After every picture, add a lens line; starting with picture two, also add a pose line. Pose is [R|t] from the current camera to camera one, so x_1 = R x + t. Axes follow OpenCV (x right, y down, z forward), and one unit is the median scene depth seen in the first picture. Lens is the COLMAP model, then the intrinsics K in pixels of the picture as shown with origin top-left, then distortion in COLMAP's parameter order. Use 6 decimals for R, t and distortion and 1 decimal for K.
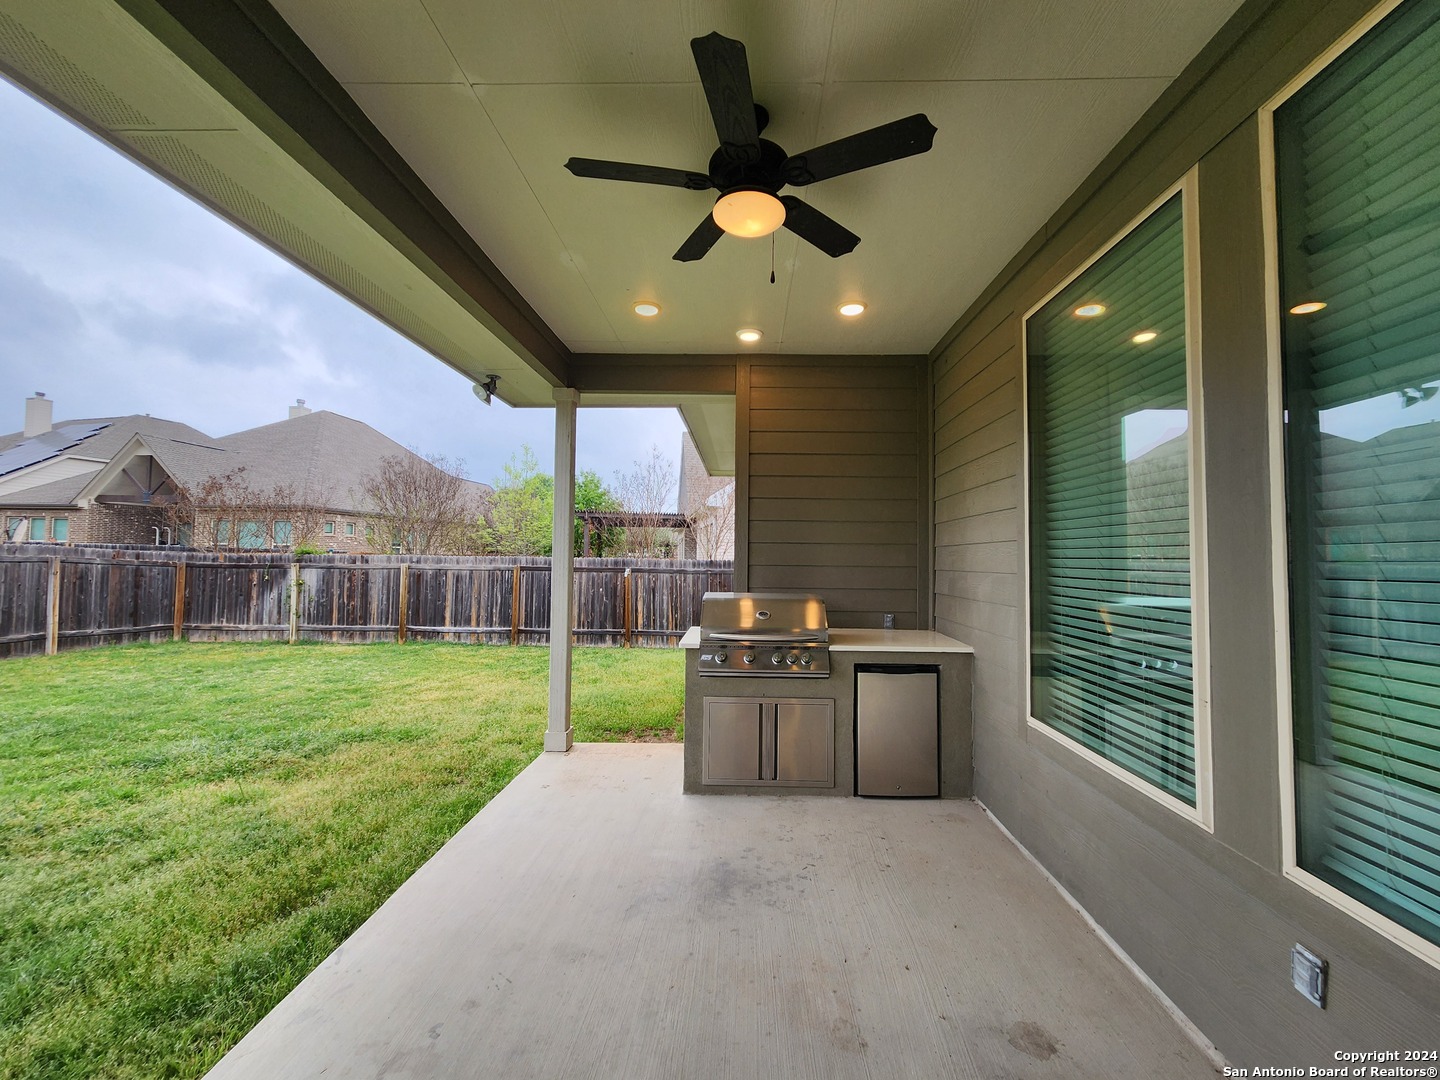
lens RADIAL K [[585.7, 0, 725.9], [0, 585.7, 535.3], [0, 0, 1]] dist [0.003605, -0.002980]
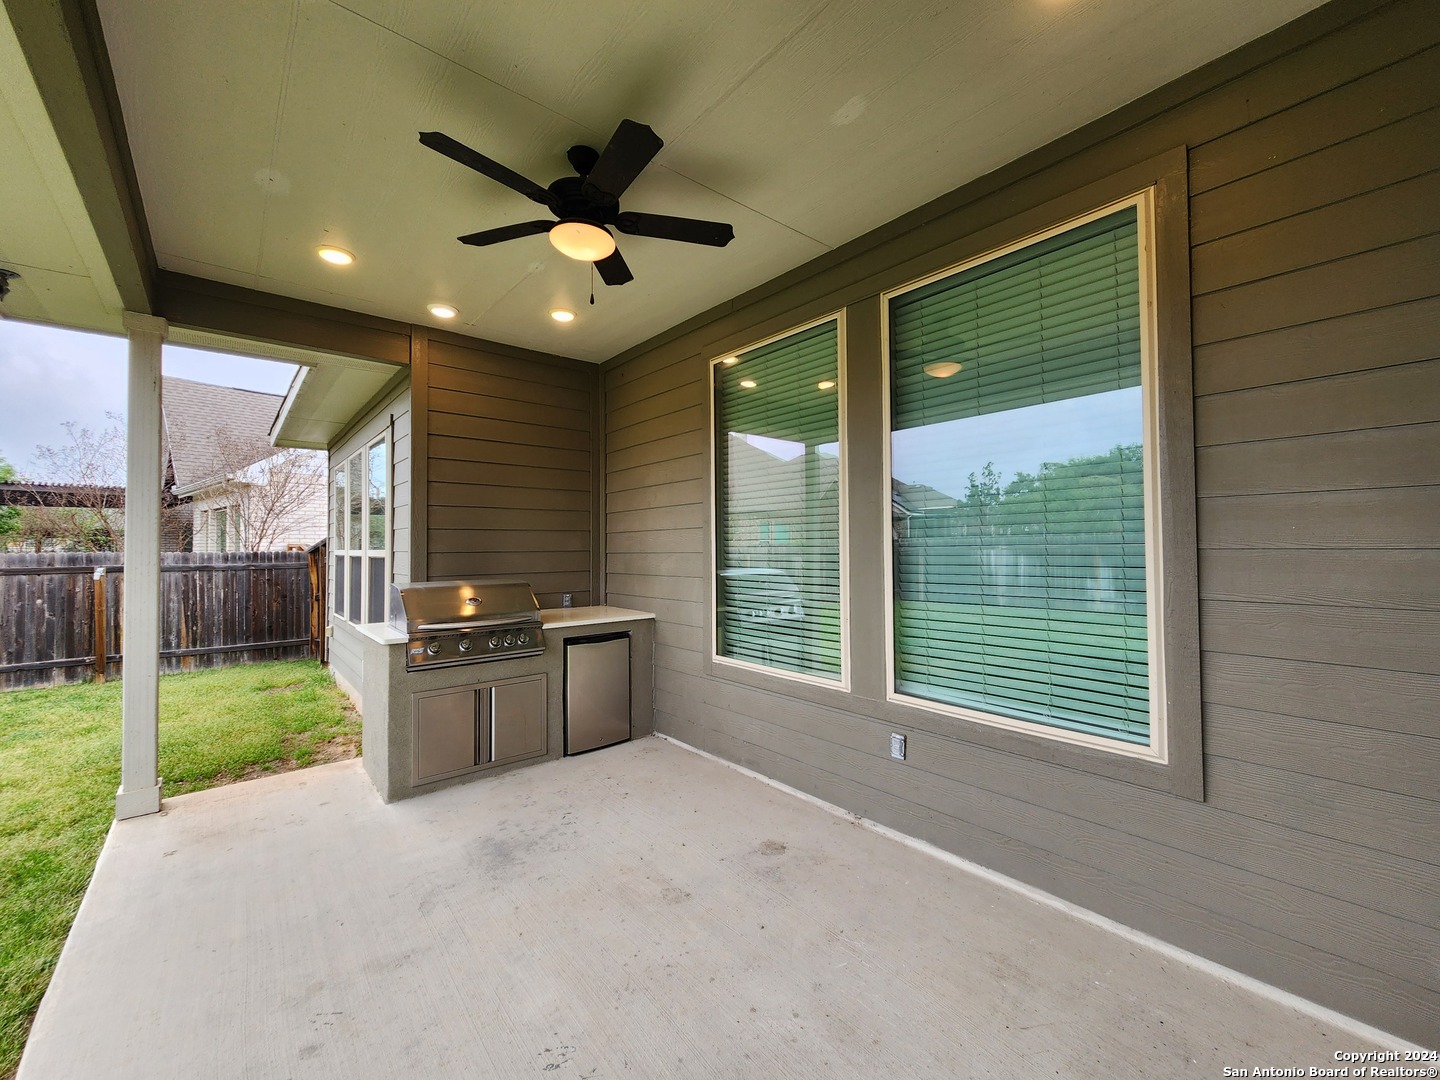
lens RADIAL K [[585.7, 0, 736.3], [0, 585.7, 539.7], [0, 0, 1]] dist [0.003605, -0.002980]
pose [[0.743435, -0.011463, 0.668710, -0.275101], [-0.008011, 0.999629, 0.026043, 0.001356], [-0.668761, -0.024718, 0.743067, -0.034951]]
